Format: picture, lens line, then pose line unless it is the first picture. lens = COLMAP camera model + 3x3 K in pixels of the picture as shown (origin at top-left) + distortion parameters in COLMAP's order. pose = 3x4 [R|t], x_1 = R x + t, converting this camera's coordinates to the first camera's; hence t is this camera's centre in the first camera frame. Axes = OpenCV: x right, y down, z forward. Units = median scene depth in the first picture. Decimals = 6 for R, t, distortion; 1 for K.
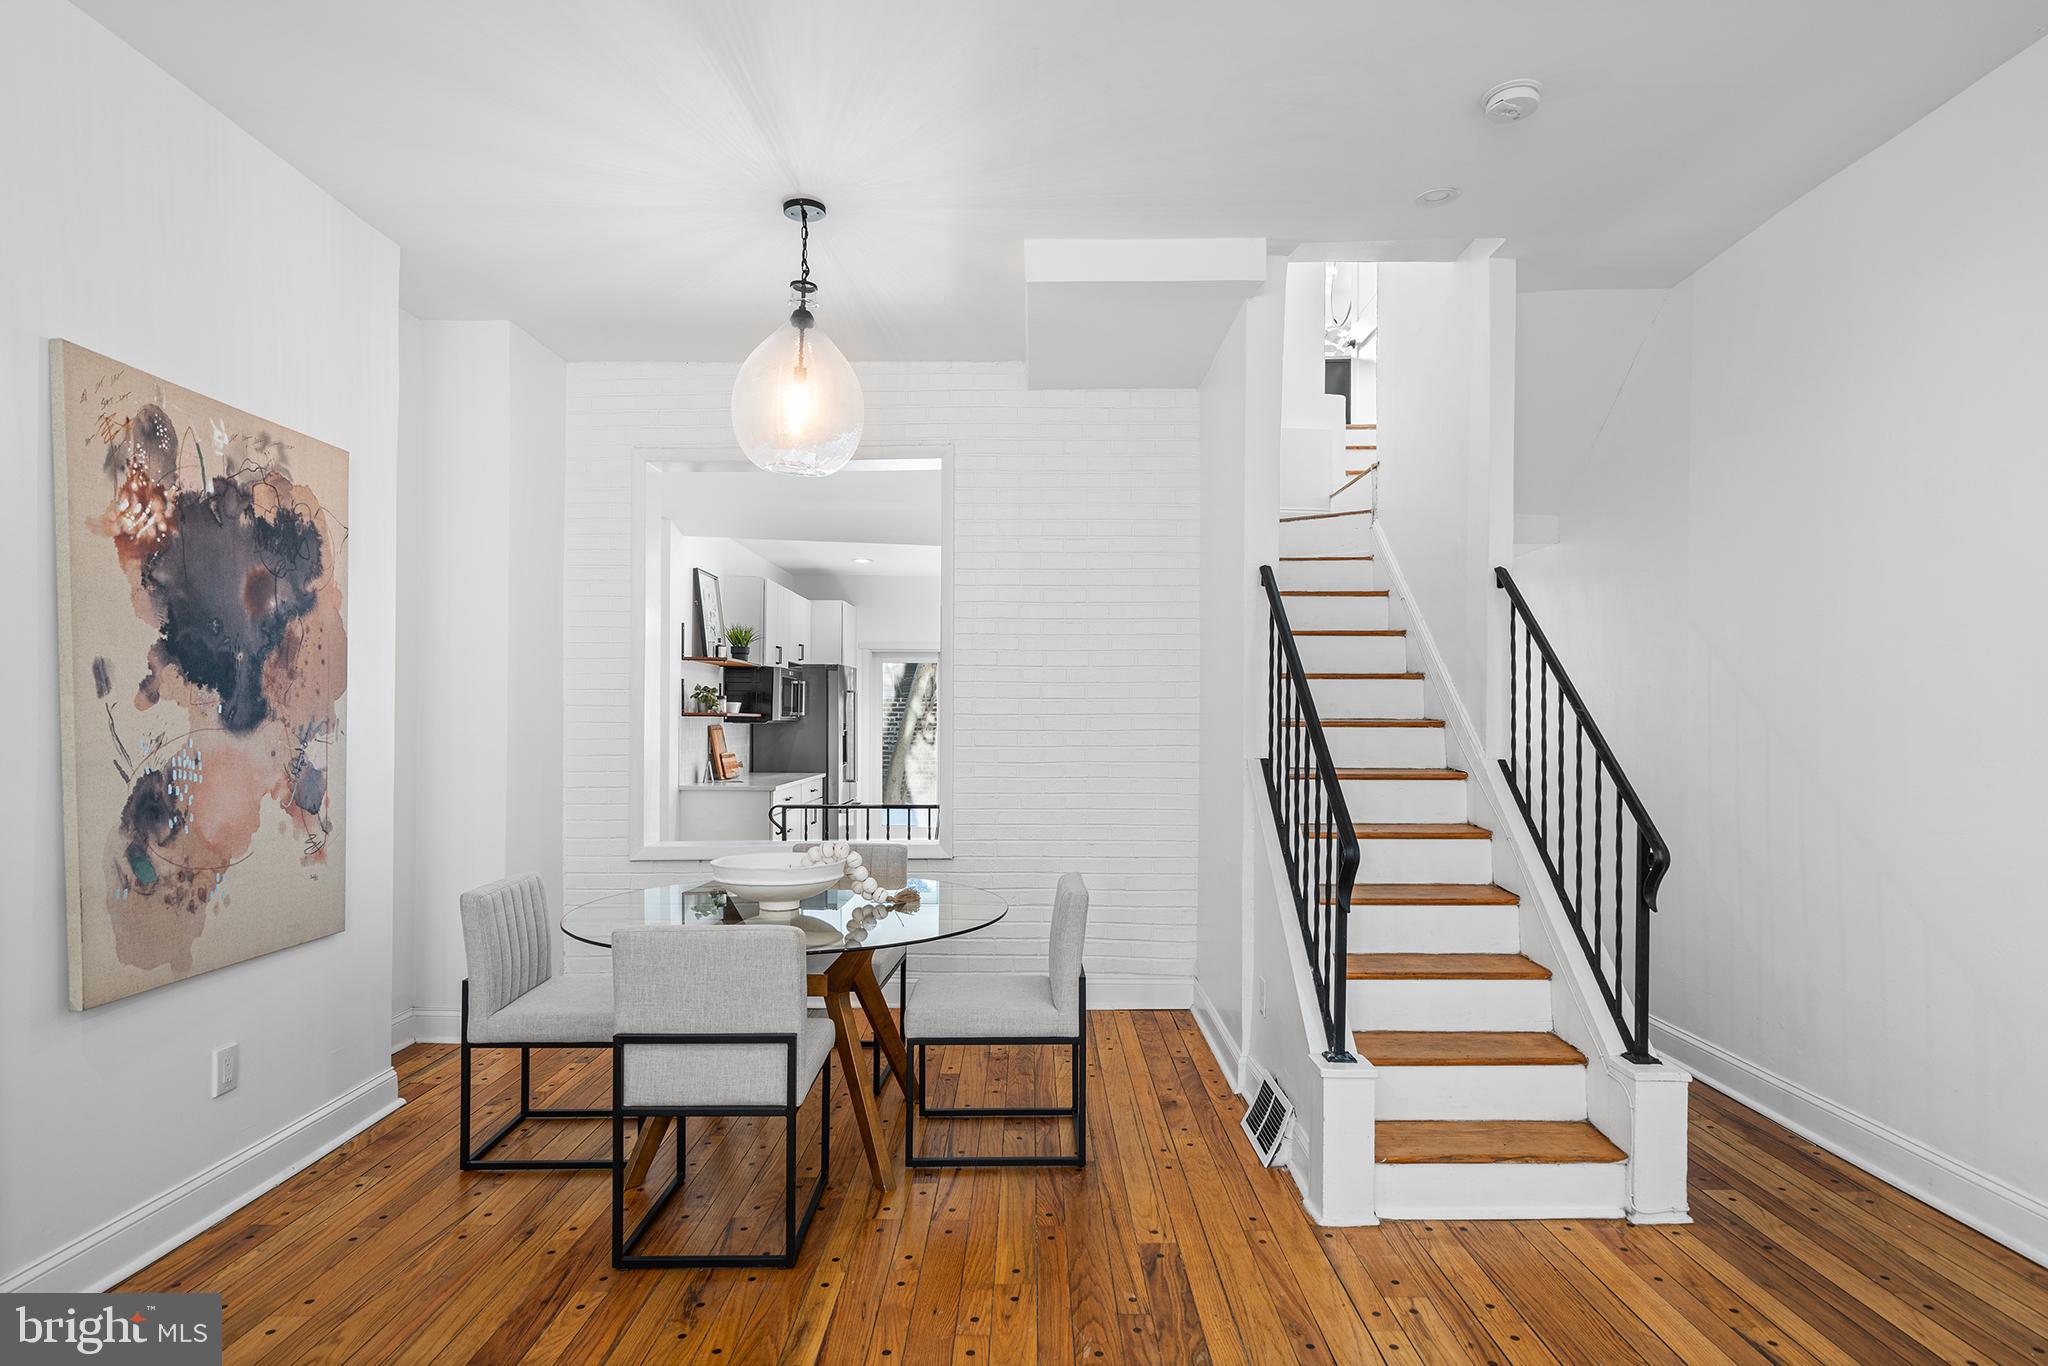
lens RADIAL K [[1091.8, 0, 1041.3], [0, 1091.8, 718.4], [0, 0, 1]] dist [-0.000083, 0.000412]
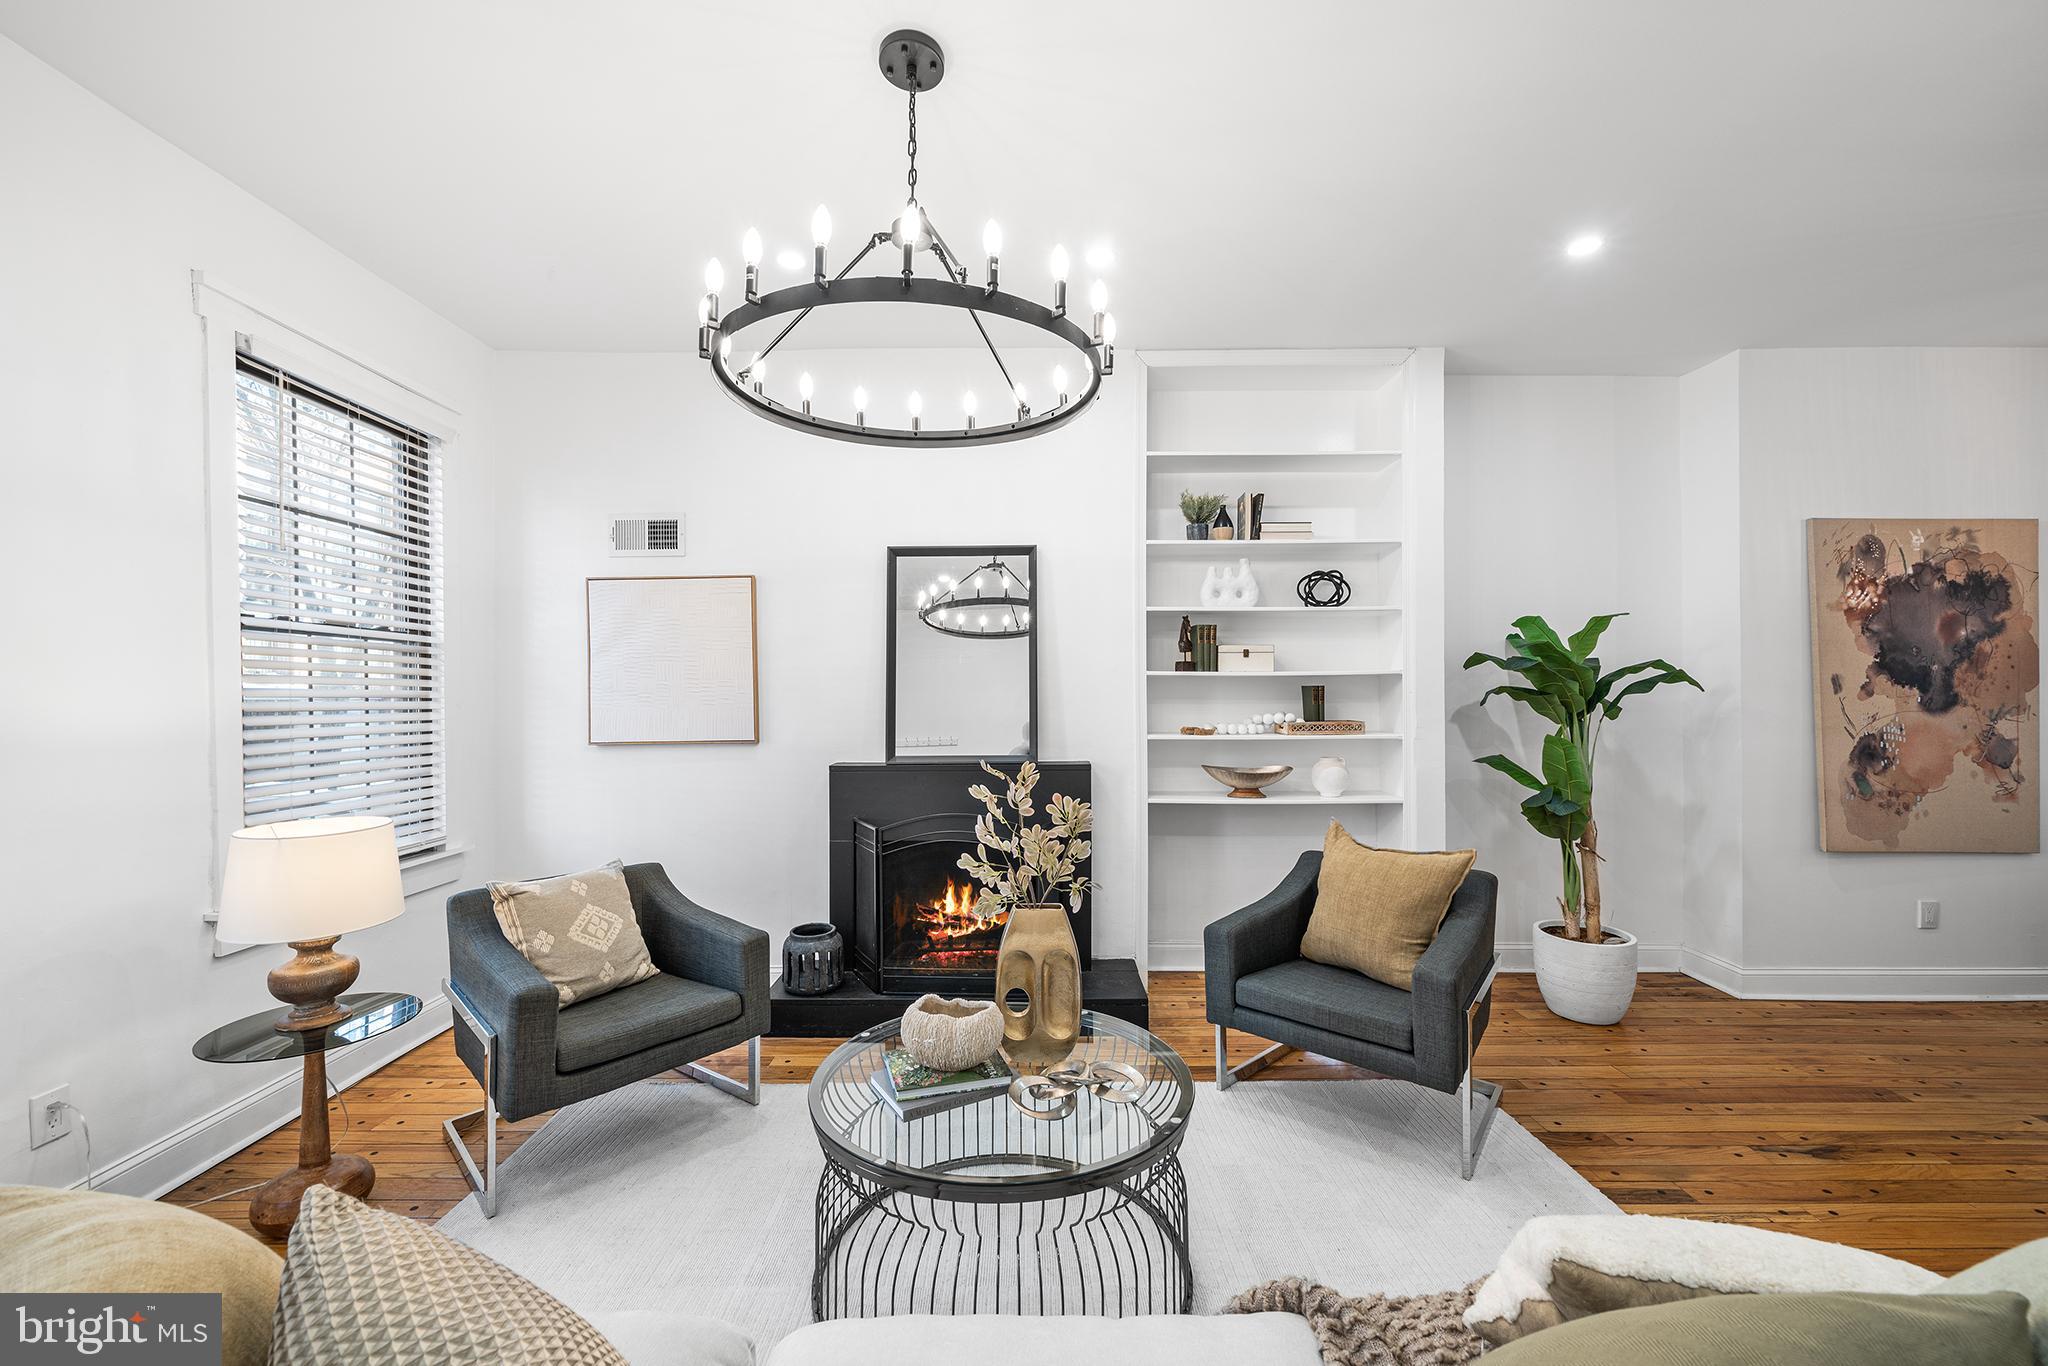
lens RADIAL K [[801.3, 0, 1020.6], [0, 801.3, 690.9], [0, 0, 1]] dist [0.000598, 0.000130]
pose [[-0.017469, -0.011558, -0.999781, 0.517875], [0.001395, 0.999932, -0.011584, -0.009323], [0.999846, -0.001597, -0.017451, -0.375299]]
